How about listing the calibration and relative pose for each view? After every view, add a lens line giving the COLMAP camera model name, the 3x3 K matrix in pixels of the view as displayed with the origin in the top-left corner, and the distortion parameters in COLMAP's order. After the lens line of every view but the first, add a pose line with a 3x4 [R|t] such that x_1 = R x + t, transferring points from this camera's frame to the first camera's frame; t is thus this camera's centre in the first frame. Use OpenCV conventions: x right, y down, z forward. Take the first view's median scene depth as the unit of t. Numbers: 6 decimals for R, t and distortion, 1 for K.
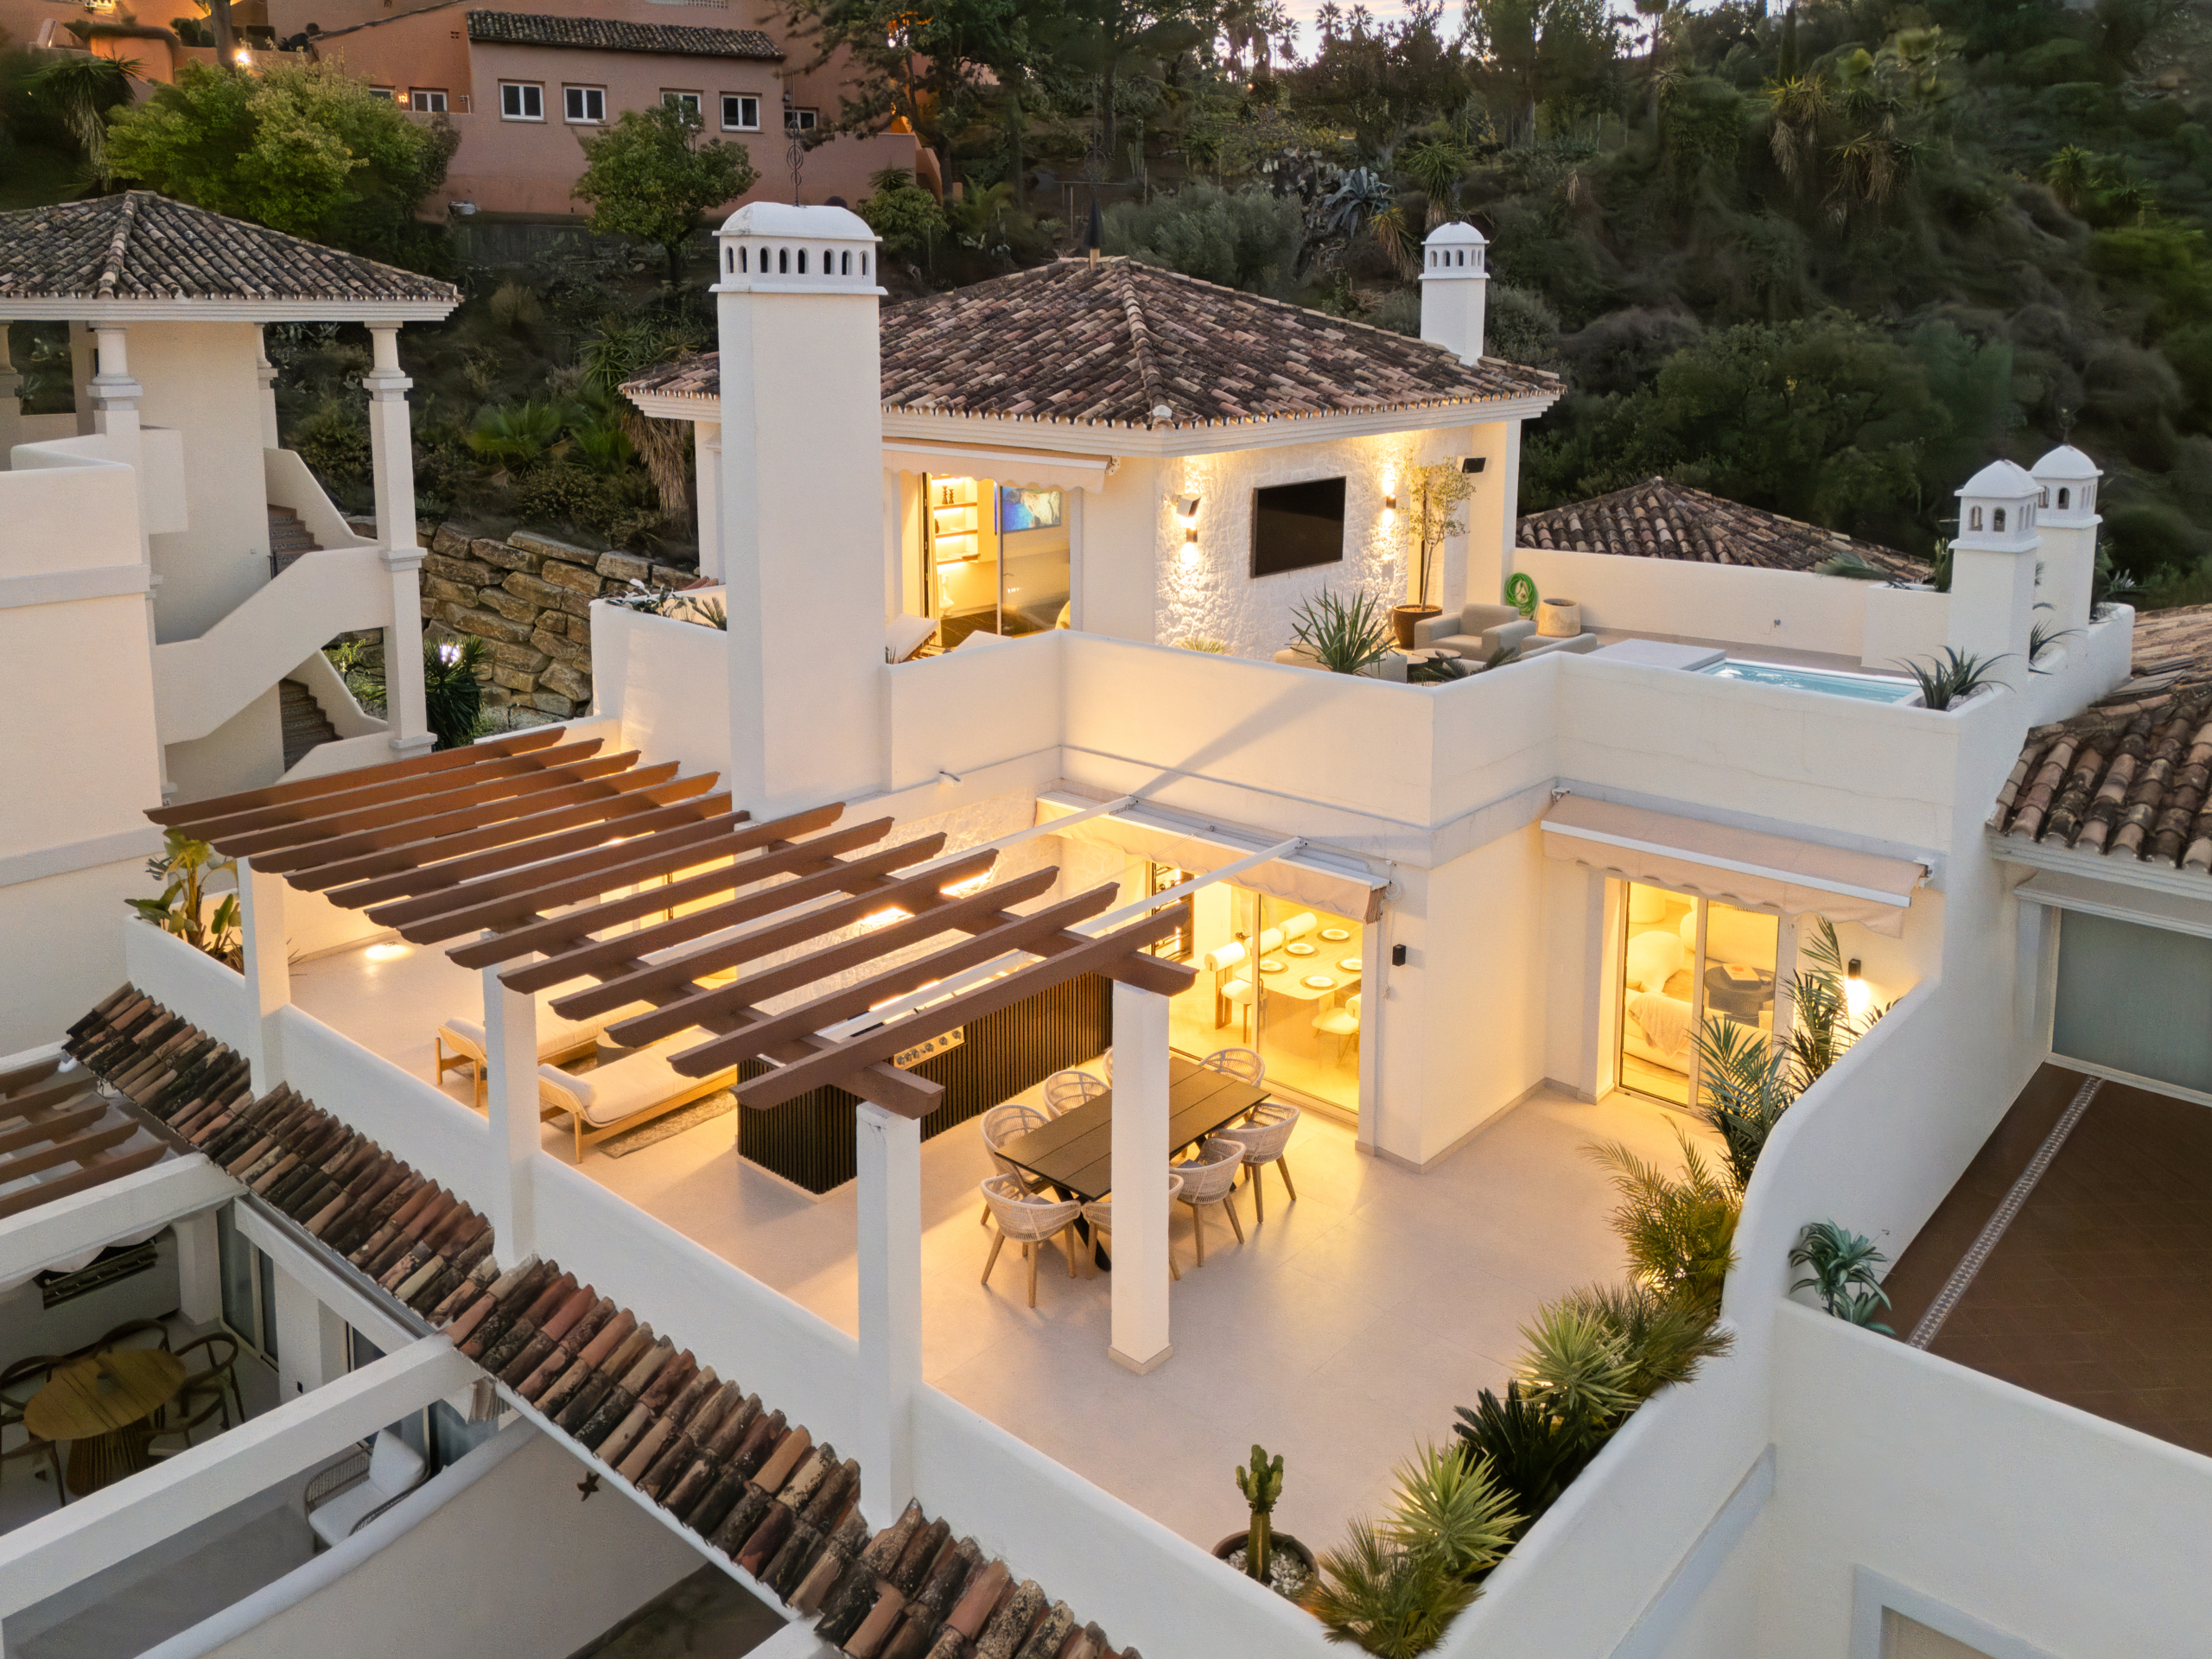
lens RADIAL K [[1492.4, 0, 1113.7], [0, 1492.4, 790.7], [0, 0, 1]] dist [0.073184, -0.058632]
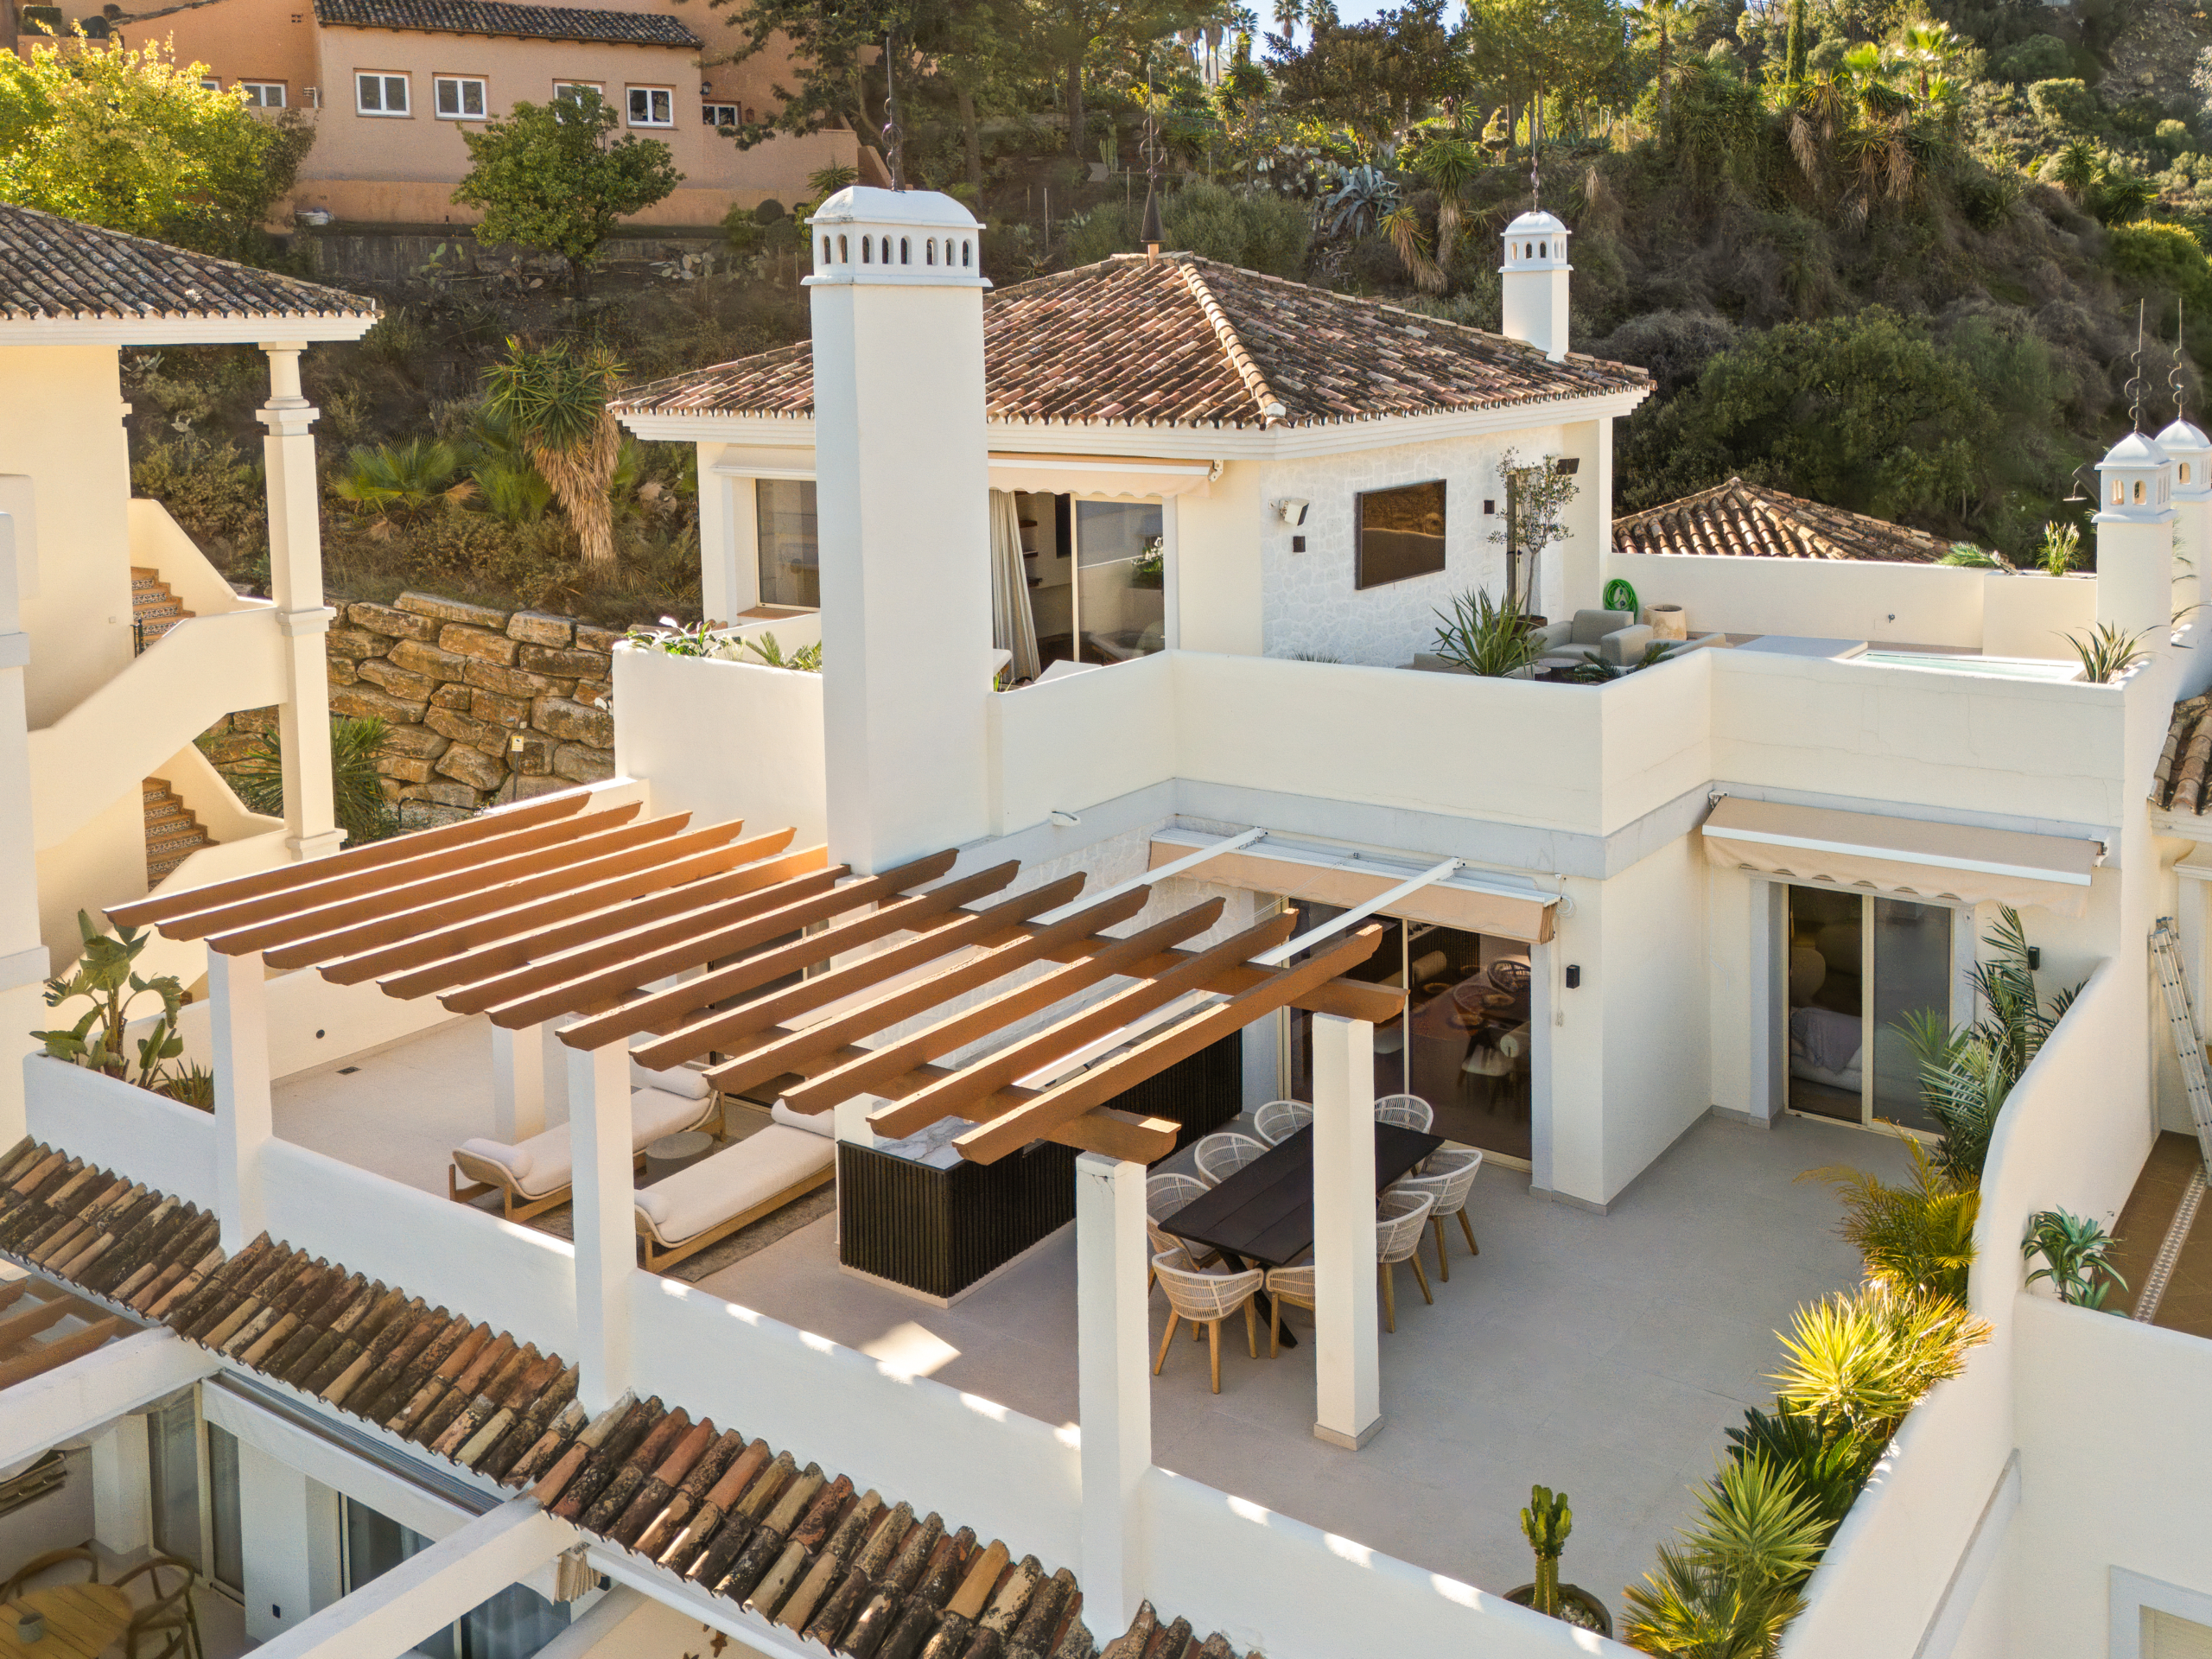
lens RADIAL K [[1763.7, 0, 1169.8], [0, 1763.7, 826.7], [0, 0, 1]] dist [0.090386, -0.101386]
pose [[0.989073, -0.054286, 0.137068, -0.169553], [0.060974, 0.997121, -0.045073, 0.042394], [-0.134226, 0.052938, 0.989536, -0.052286]]
